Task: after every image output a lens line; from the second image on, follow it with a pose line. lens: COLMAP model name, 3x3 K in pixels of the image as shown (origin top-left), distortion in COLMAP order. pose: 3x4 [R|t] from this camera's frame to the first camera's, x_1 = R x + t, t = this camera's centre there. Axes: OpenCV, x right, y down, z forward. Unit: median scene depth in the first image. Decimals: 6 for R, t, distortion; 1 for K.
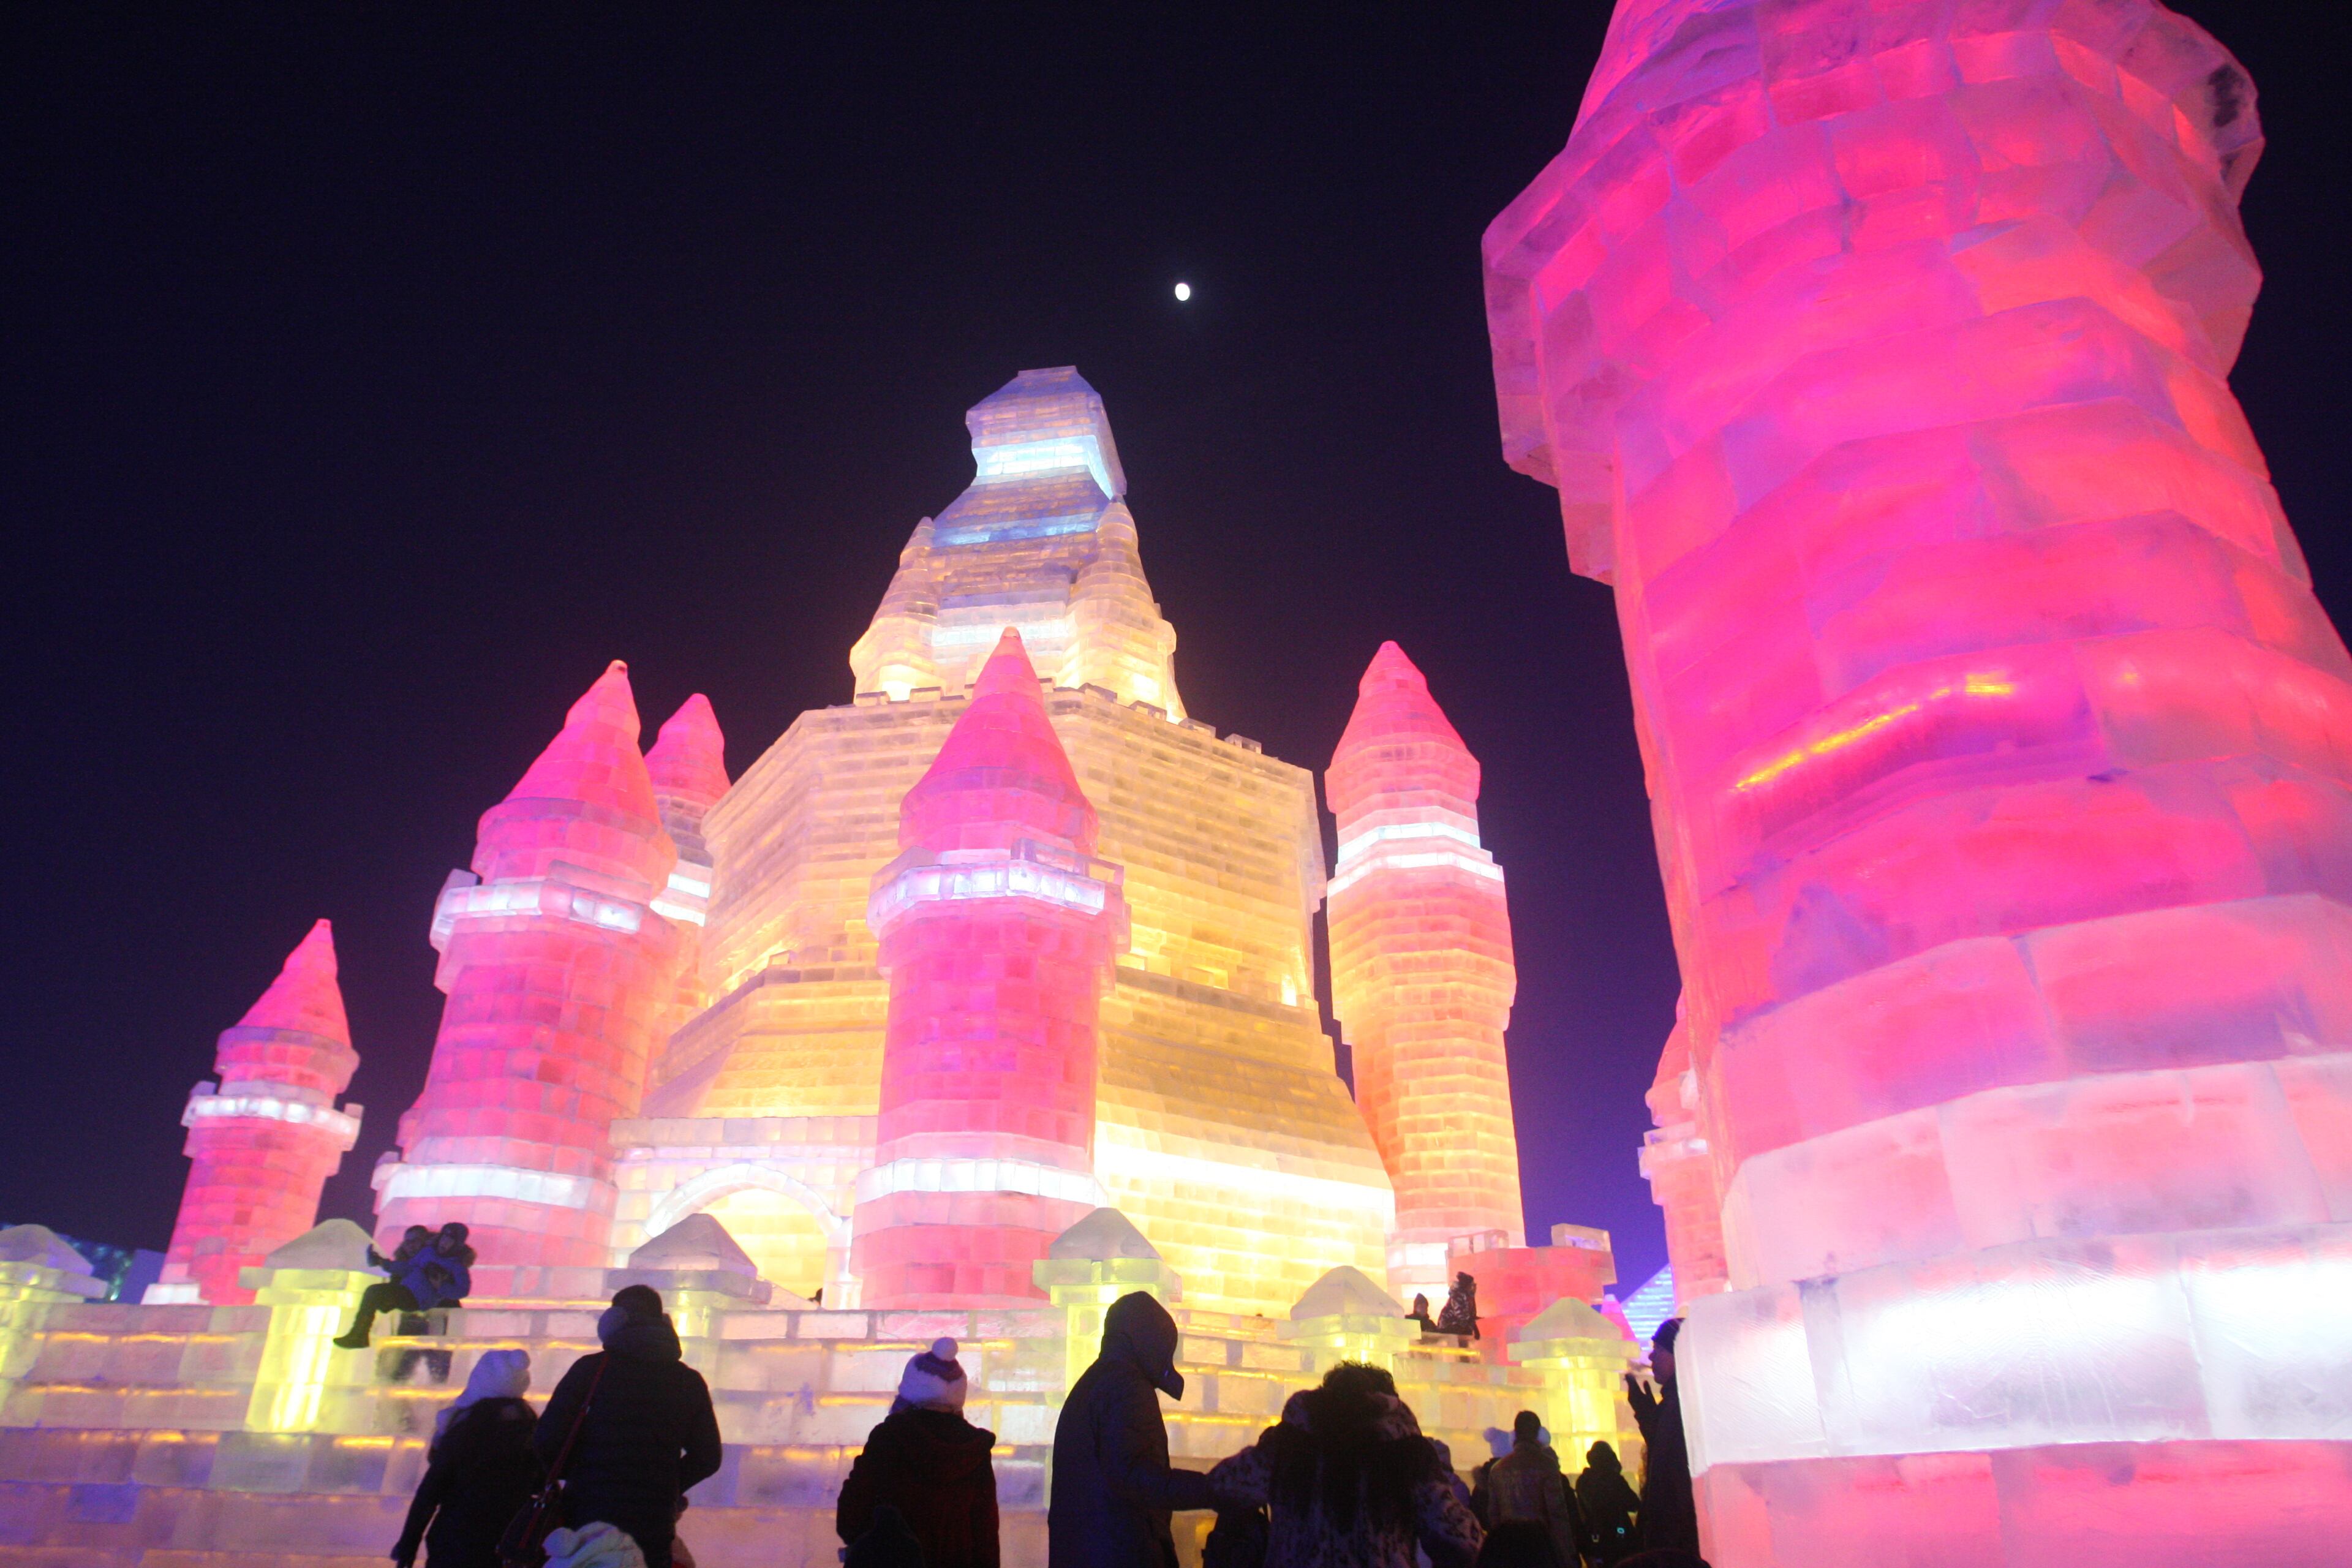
lens RADIAL K [[1508.9, 0, 1176.0], [0, 1508.9, 784.0], [0, 0, 1]] dist [-0.039762, 0.008124]
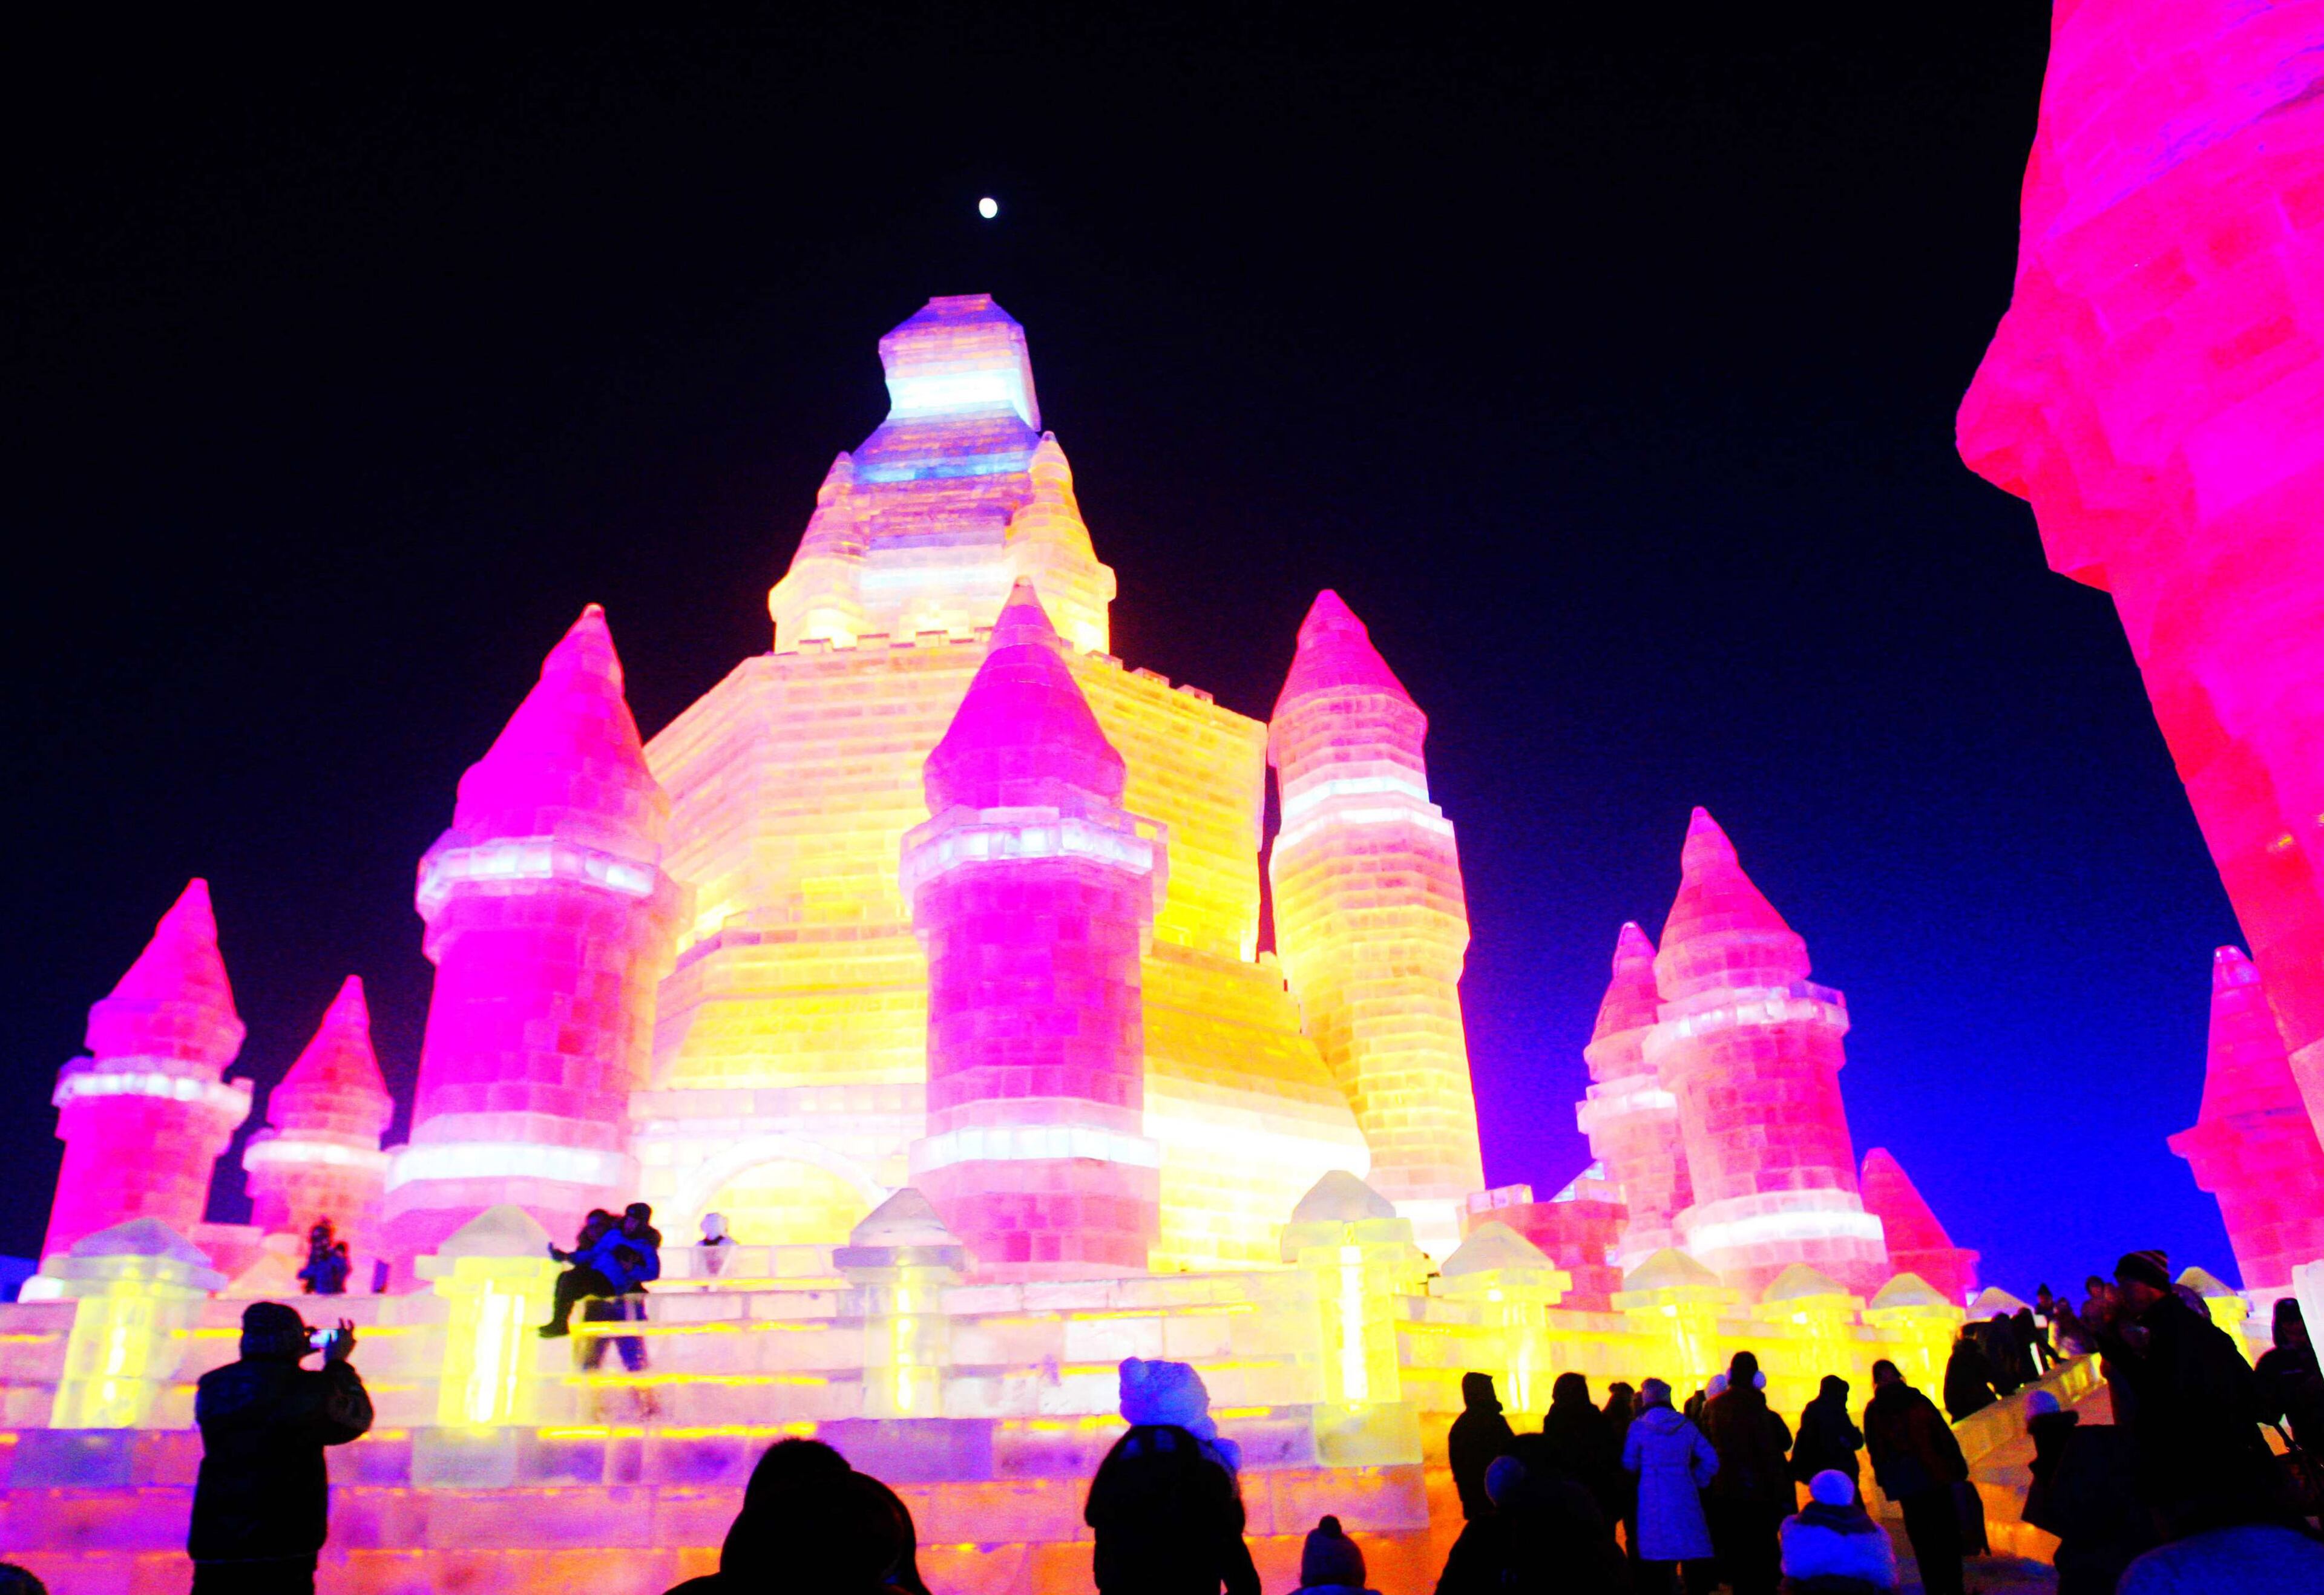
lens RADIAL K [[1578.6, 0, 1124.1], [0, 1578.6, 787.9], [0, 0, 1]] dist [-0.038950, -0.003525]
pose [[0.995797, 0.001339, 0.091582, -0.100715], [-0.004671, 0.999334, 0.036177, -0.003891], [-0.091473, -0.036452, 0.995140, -0.008174]]
